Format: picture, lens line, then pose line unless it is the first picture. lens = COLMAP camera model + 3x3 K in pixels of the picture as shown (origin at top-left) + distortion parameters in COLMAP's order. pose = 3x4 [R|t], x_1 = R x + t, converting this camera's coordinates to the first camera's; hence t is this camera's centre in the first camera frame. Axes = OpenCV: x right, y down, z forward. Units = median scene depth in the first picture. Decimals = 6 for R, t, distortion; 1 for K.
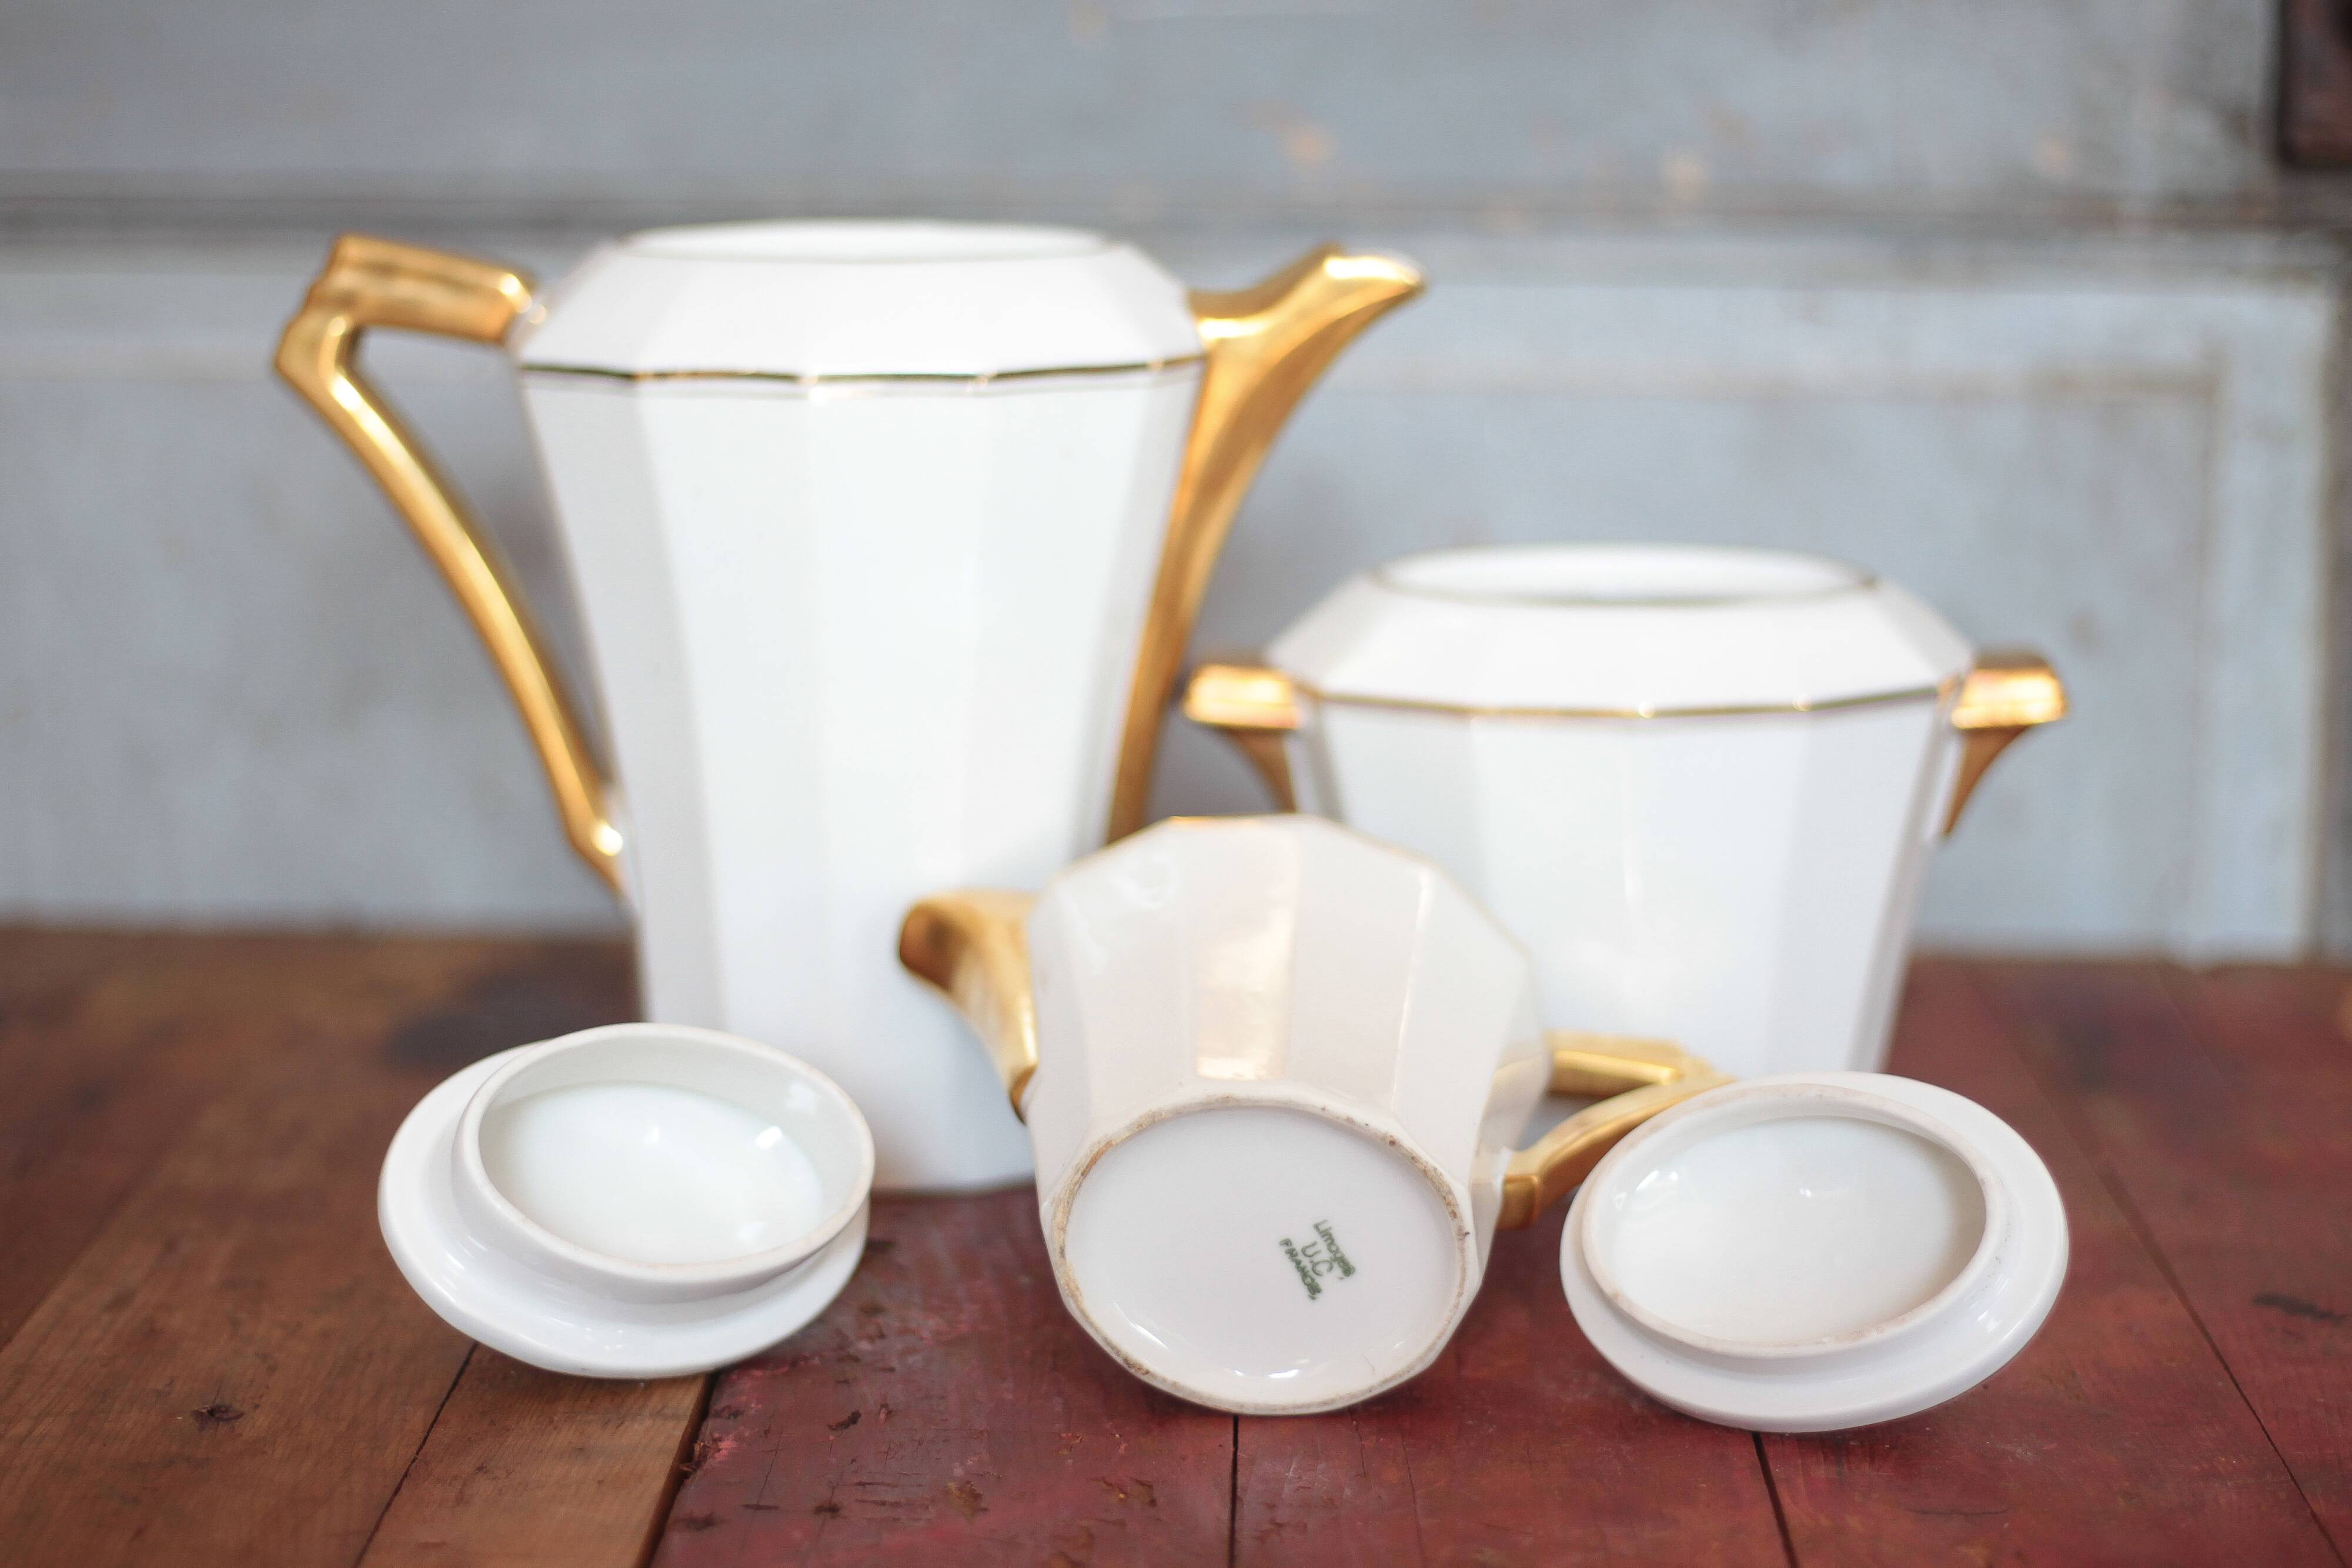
lens RADIAL K [[4821.9, 0, 1171.1], [0, 4821.9, 817.4], [0, 0, 1]] dist [-0.079828, -0.332404]
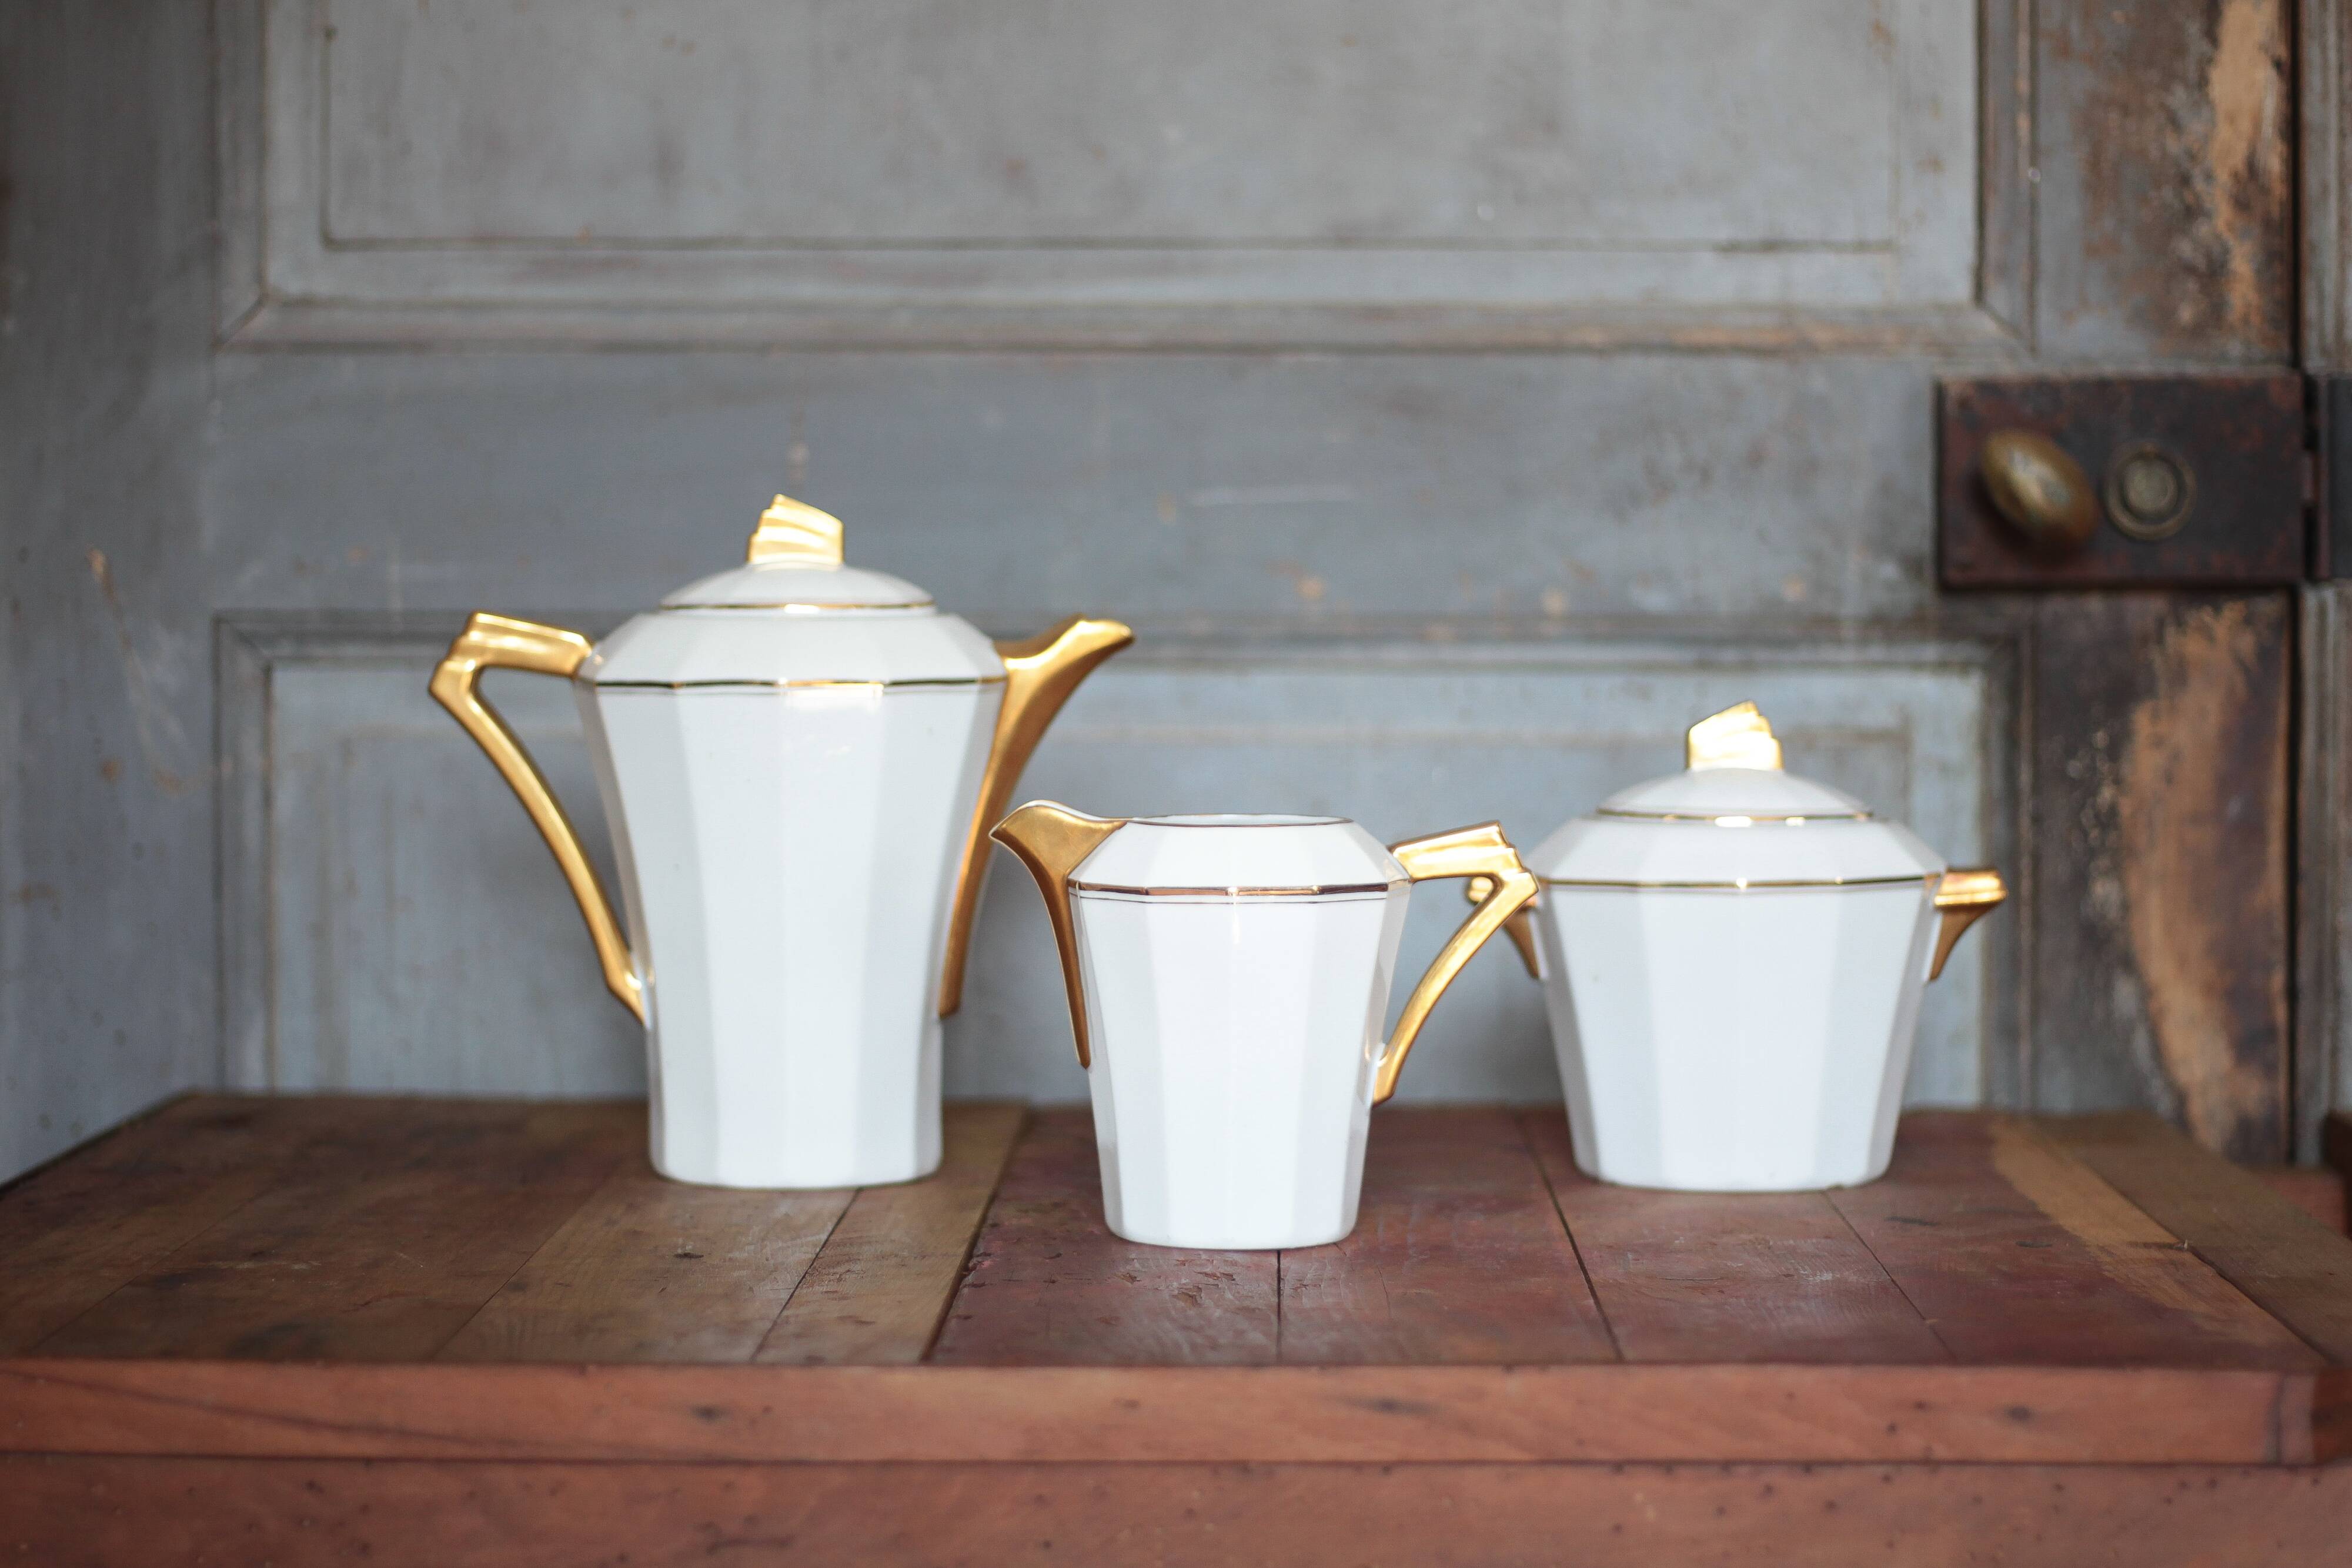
lens RADIAL K [[4809.3, 0, 1165.8], [0, 4809.3, 682.3], [0, 0, 1]] dist [-0.071526, 0.018089]
pose [[0.999982, -0.005954, -0.000225, -0.024412], [0.005834, 0.986114, -0.165966, 0.199544], [0.001211, 0.165961, 0.986132, -0.705221]]
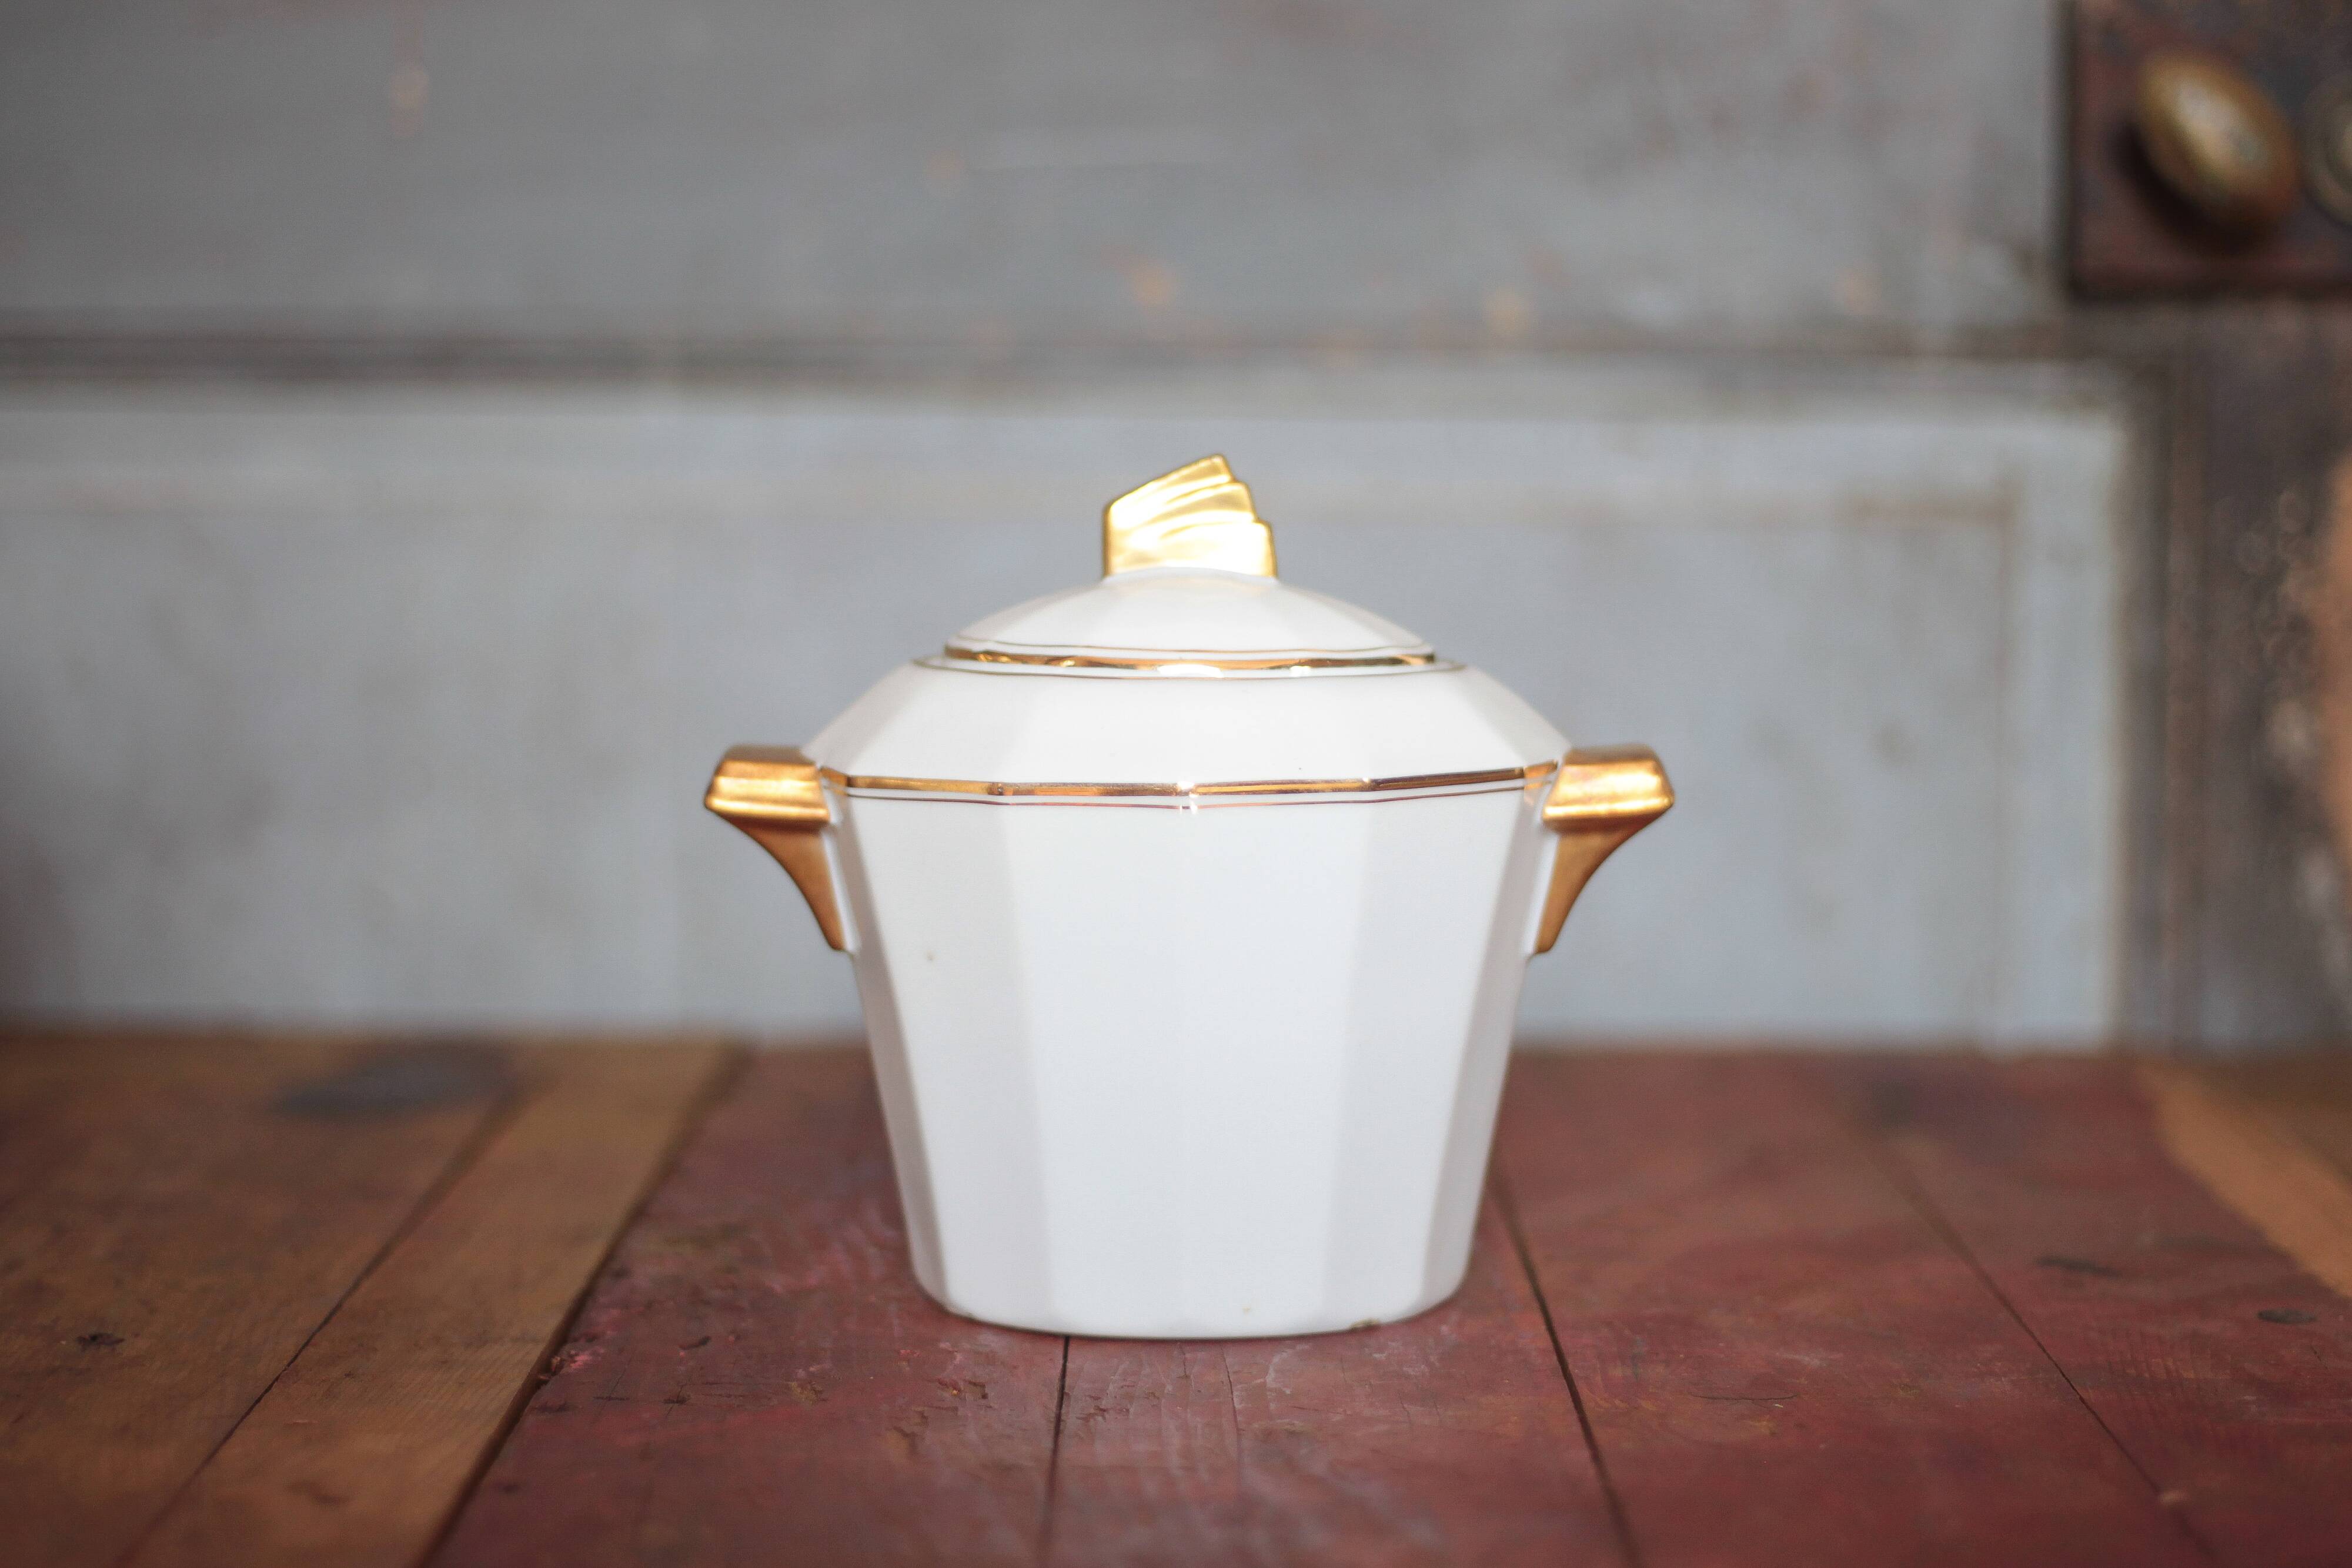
lens RADIAL K [[4756.3, 0, 1176.0], [0, 4756.3, 784.0], [0, 0, 1]] dist [-0.062989, -0.434373]
pose [[0.999787, -0.002798, 0.020448, 0.015798], [0.004849, 0.994875, -0.100995, 0.104346], [-0.020061, 0.101073, 0.994677, -0.046959]]
